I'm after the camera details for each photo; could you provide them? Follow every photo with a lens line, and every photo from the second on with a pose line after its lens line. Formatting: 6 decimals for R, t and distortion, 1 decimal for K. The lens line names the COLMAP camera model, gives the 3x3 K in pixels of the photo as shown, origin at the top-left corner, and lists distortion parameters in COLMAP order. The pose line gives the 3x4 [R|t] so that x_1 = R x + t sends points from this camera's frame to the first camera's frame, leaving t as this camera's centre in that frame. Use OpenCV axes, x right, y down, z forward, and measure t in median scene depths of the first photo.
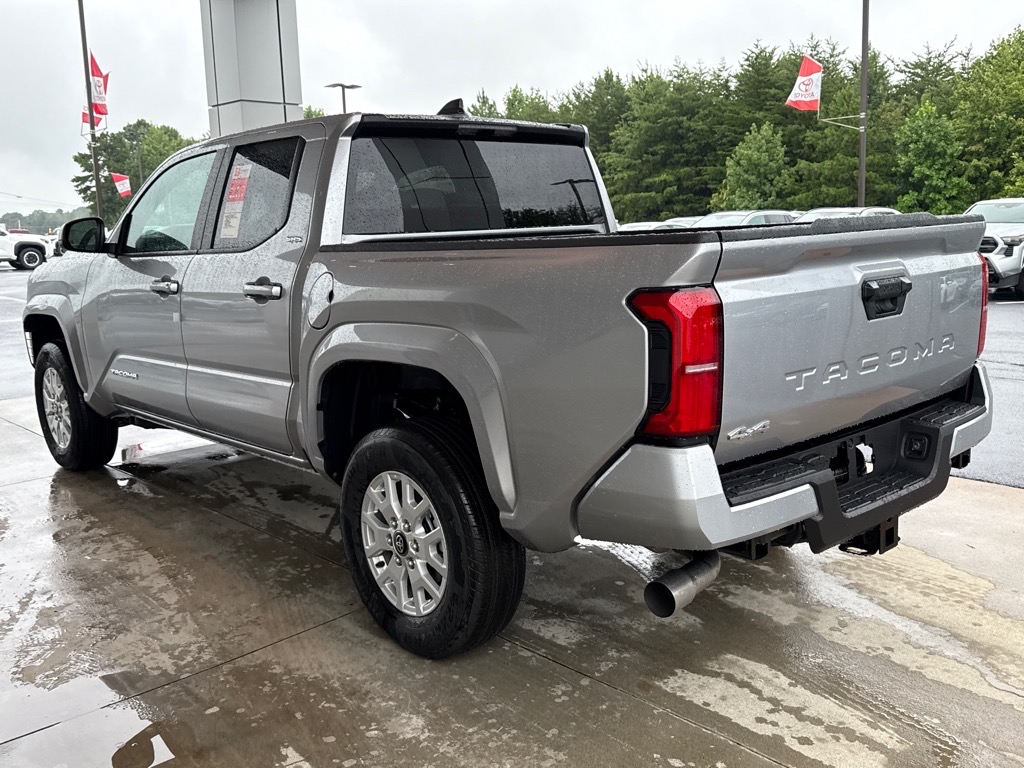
lens RADIAL K [[946.8, 0, 508.4], [0, 946.8, 385.2], [0, 0, 1]] dist [0.020757, 0.000000]
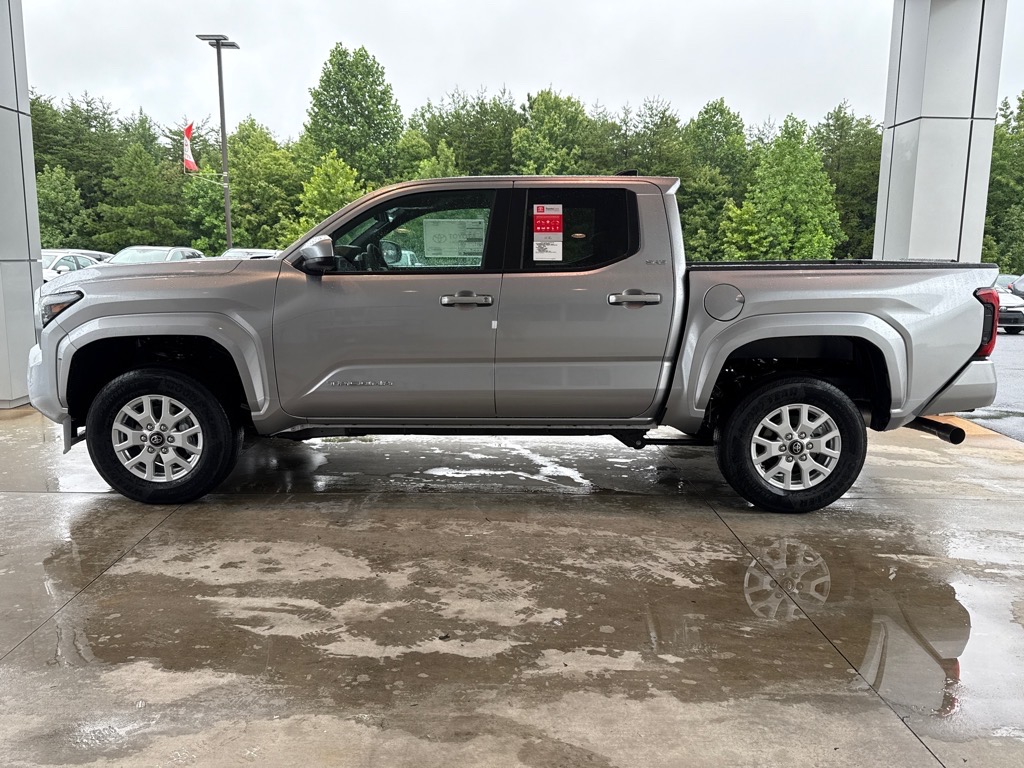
lens RADIAL K [[785.3, 0, 511.6], [0, 785.3, 383.4], [0, 0, 1]] dist [0.022455, -0.007464]
pose [[0.677916, -0.082509, 0.730494, -0.068542], [0.095025, 0.995180, 0.024220, -0.001186], [-0.728972, 0.052996, 0.682489, 0.019440]]
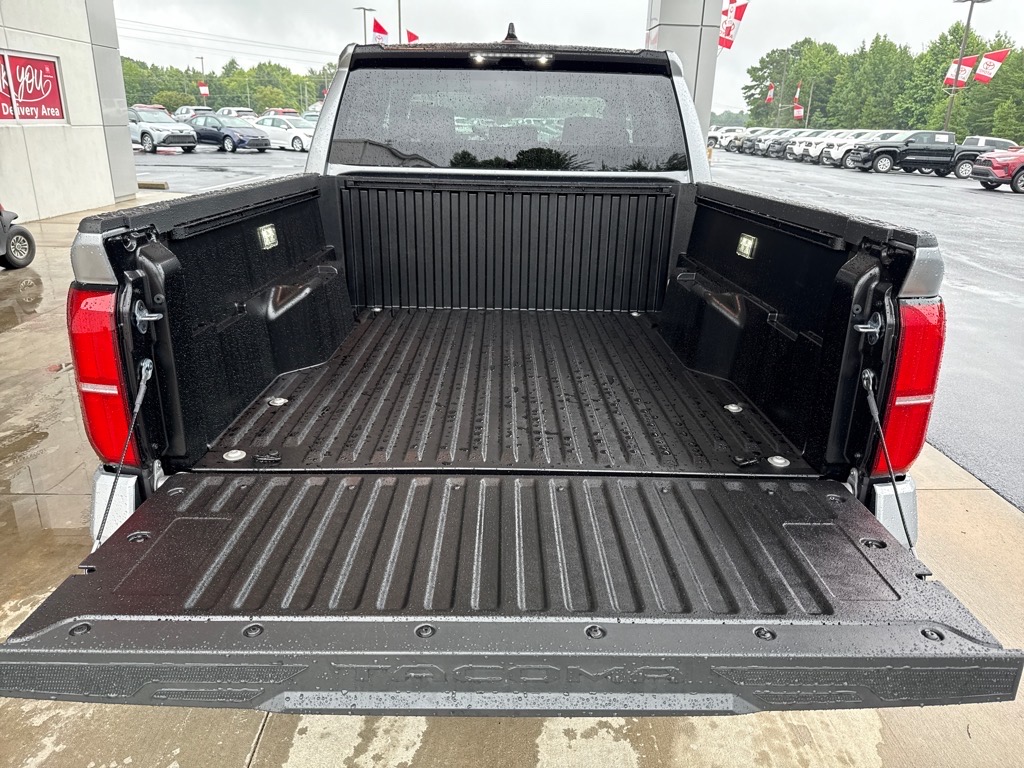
lens RADIAL K [[721.8, 0, 518.8], [0, 721.8, 383.6], [0, 0, 1]] dist [-0.013532, -0.000728]
pose [[0.753217, 0.268300, -0.600566, 0.028809], [-0.158650, 0.960177, 0.229979, -0.007490], [0.638352, -0.077944, 0.765788, 0.026055]]
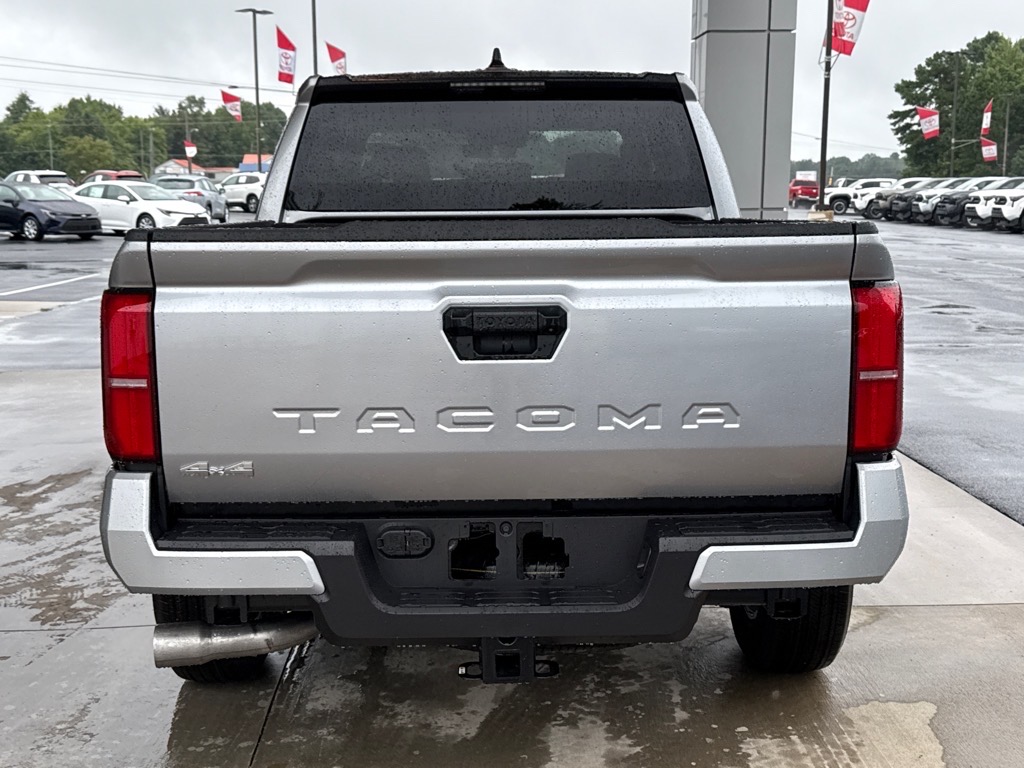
lens RADIAL K [[1294.6, 0, 514.0], [0, 1294.6, 388.0], [0, 0, 1]] dist [0.040585, 0.000000]
pose [[0.754802, 0.127229, -0.643495, 0.042939], [-0.130351, 0.990537, 0.042947, -0.003845], [0.642870, 0.051463, 0.764244, 0.010610]]
